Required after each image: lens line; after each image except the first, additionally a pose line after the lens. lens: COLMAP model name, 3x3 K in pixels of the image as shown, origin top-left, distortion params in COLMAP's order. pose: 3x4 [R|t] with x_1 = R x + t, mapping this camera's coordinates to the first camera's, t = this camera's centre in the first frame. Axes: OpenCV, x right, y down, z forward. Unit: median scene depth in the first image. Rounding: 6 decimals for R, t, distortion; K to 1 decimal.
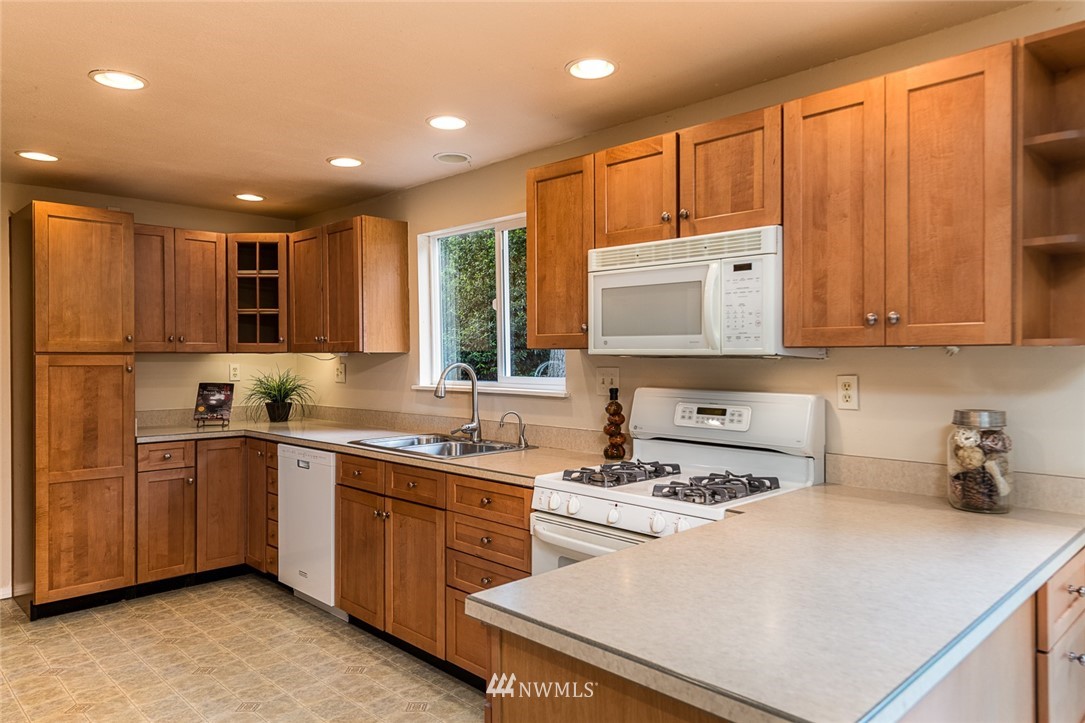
lens RADIAL K [[728.0, 0, 543.2], [0, 728.0, 357.3], [0, 0, 1]] dist [0.040996, 0.000751]
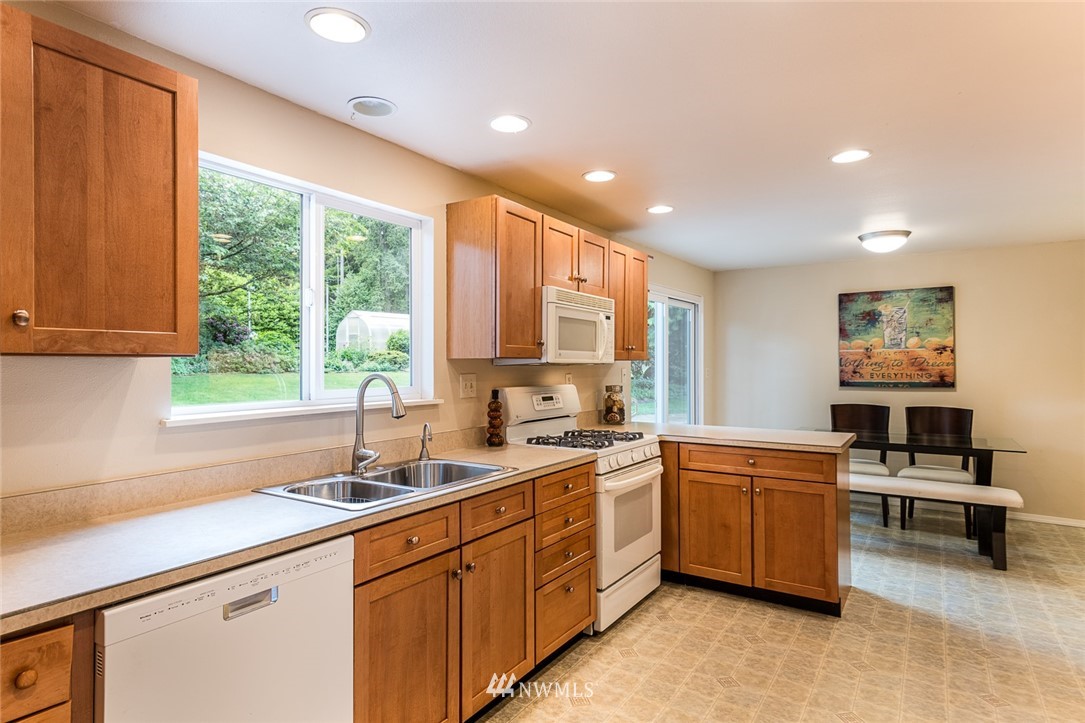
lens RADIAL K [[601.8, 0, 543.3], [0, 601.8, 361.3], [0, 0, 1]] dist [0.028443, 0.000200]
pose [[-0.231766, 0.010012, 0.972720, -0.949992], [0.007117, 0.999938, -0.008597, 0.002896], [-0.972746, 0.004931, -0.231823, 1.184172]]
